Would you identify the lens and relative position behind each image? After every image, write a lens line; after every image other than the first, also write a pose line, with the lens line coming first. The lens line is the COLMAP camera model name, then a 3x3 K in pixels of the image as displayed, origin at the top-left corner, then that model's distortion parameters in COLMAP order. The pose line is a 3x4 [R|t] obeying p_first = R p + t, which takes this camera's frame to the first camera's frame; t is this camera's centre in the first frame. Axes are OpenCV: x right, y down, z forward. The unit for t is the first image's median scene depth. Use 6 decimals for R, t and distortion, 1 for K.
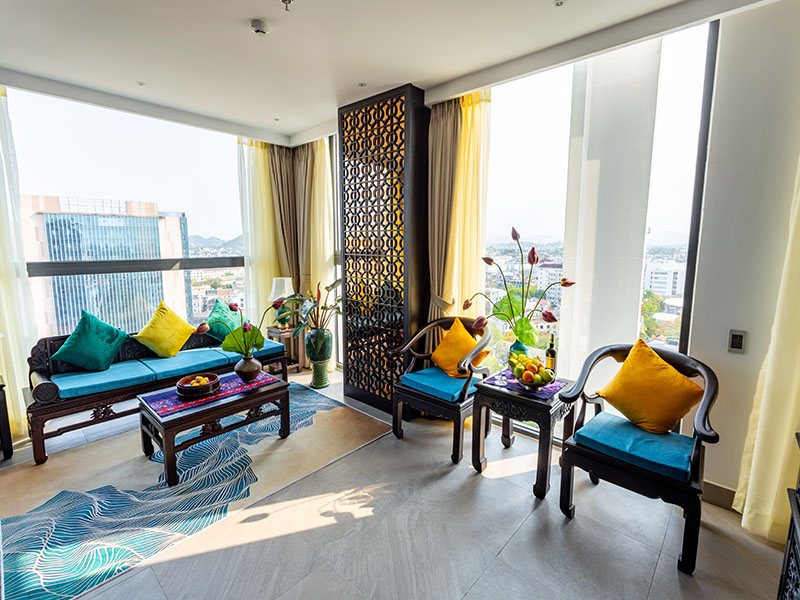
lens RADIAL K [[376.8, 0, 398.0], [0, 376.8, 288.2], [0, 0, 1]] dist [-0.001402, -0.000269]
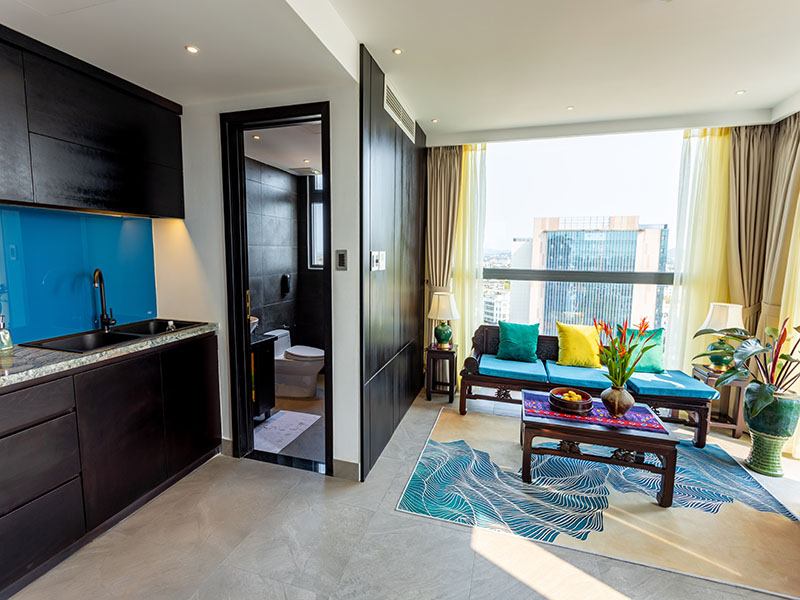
lens RADIAL K [[376.5, 0, 396.4], [0, 376.5, 290.8], [0, 0, 1]] dist [-0.001283, 0.000657]
pose [[0.426445, 0.095660, -0.899441, 0.126944], [-0.119891, 0.991596, 0.048618, -0.017334], [0.896533, 0.087102, 0.434330, 0.134525]]
